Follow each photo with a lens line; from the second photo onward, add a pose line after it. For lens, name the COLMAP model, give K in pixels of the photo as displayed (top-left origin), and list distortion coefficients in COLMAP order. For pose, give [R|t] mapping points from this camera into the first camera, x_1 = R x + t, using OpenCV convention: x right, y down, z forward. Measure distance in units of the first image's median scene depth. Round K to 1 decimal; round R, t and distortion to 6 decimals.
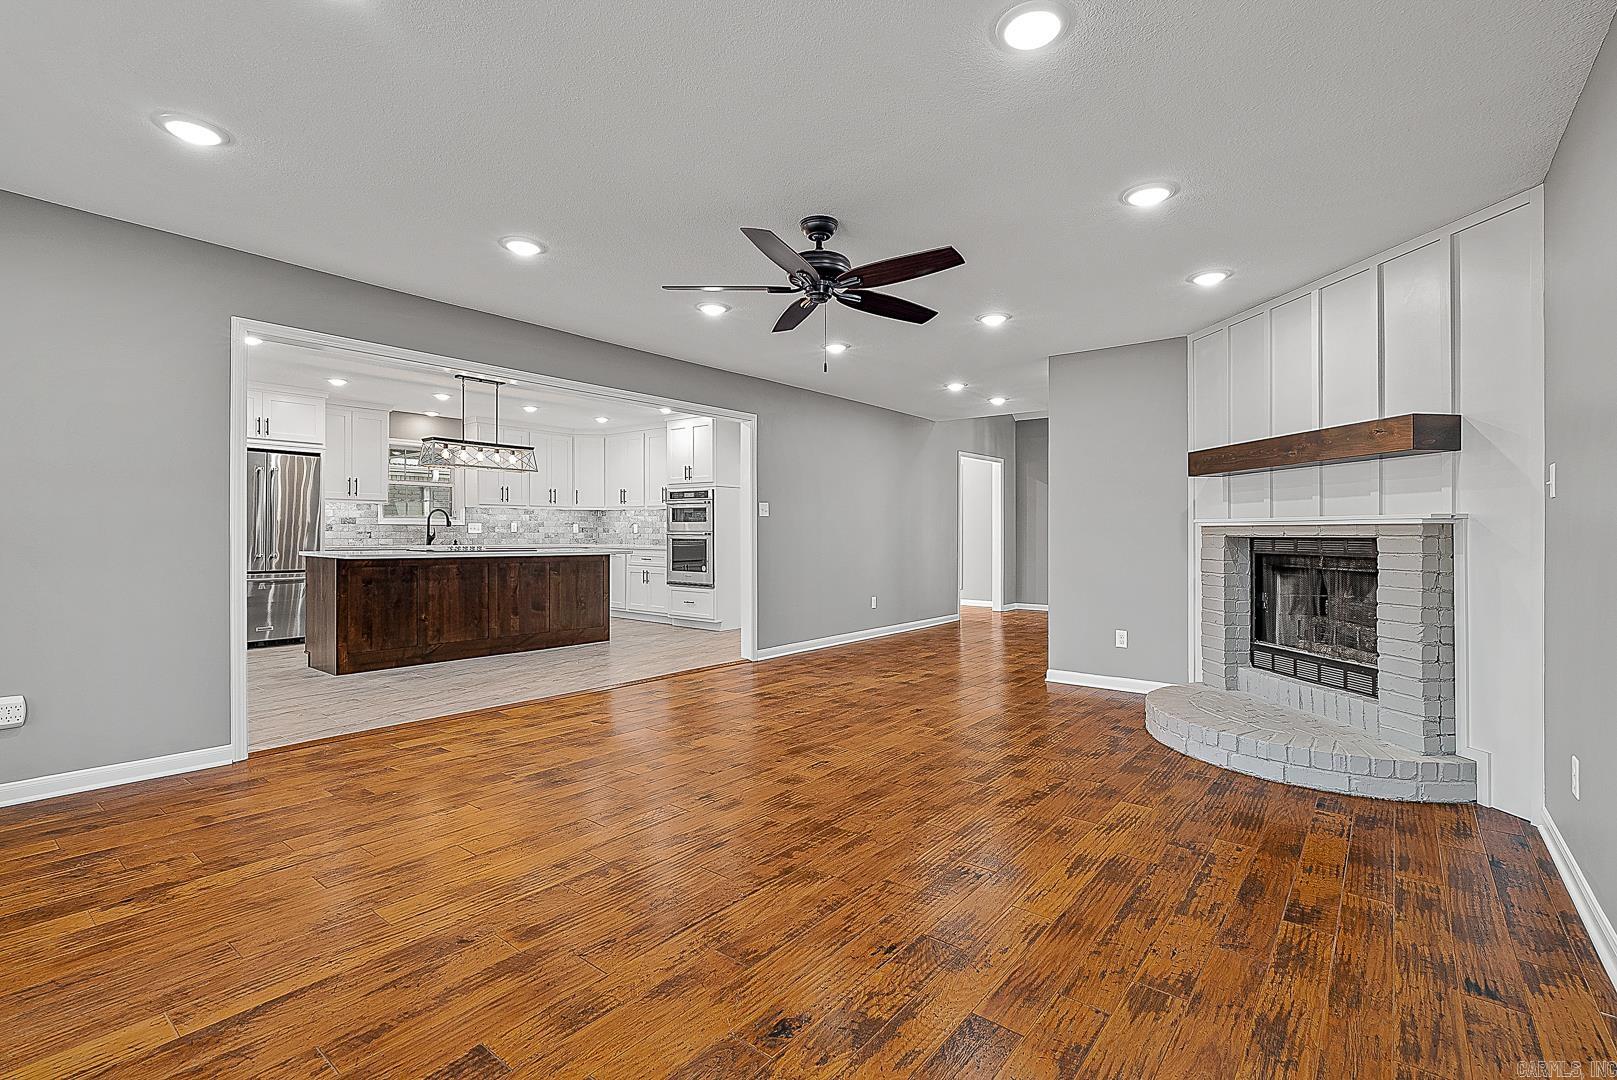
lens RADIAL K [[744.1, 0, 808.5], [0, 744.1, 533.6], [0, 0, 1]] dist [0.001792, 0.000188]
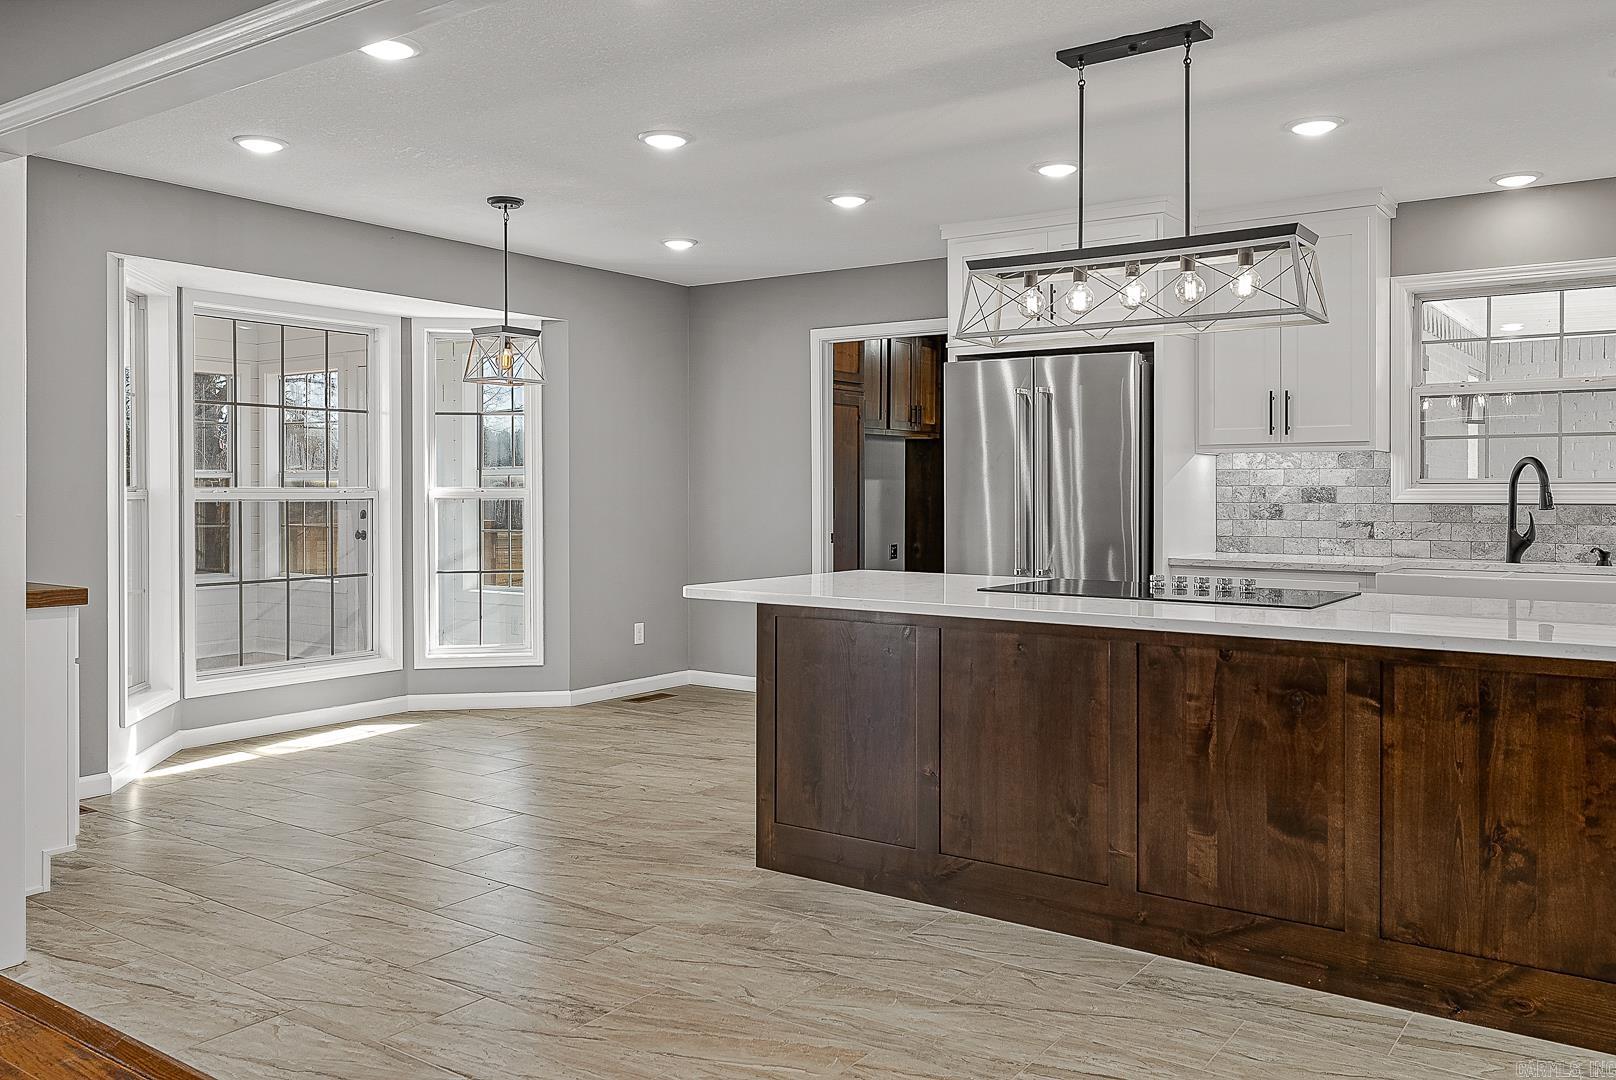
lens RADIAL K [[1263.1, 0, 807.8], [0, 1263.1, 528.0], [0, 0, 1]] dist [0.006699, 0.001492]
pose [[0.040785, 0.019311, -0.998981, 0.076314], [0.000689, 0.999812, 0.019355, -0.014693], [0.999168, -0.001478, 0.040765, 0.794233]]
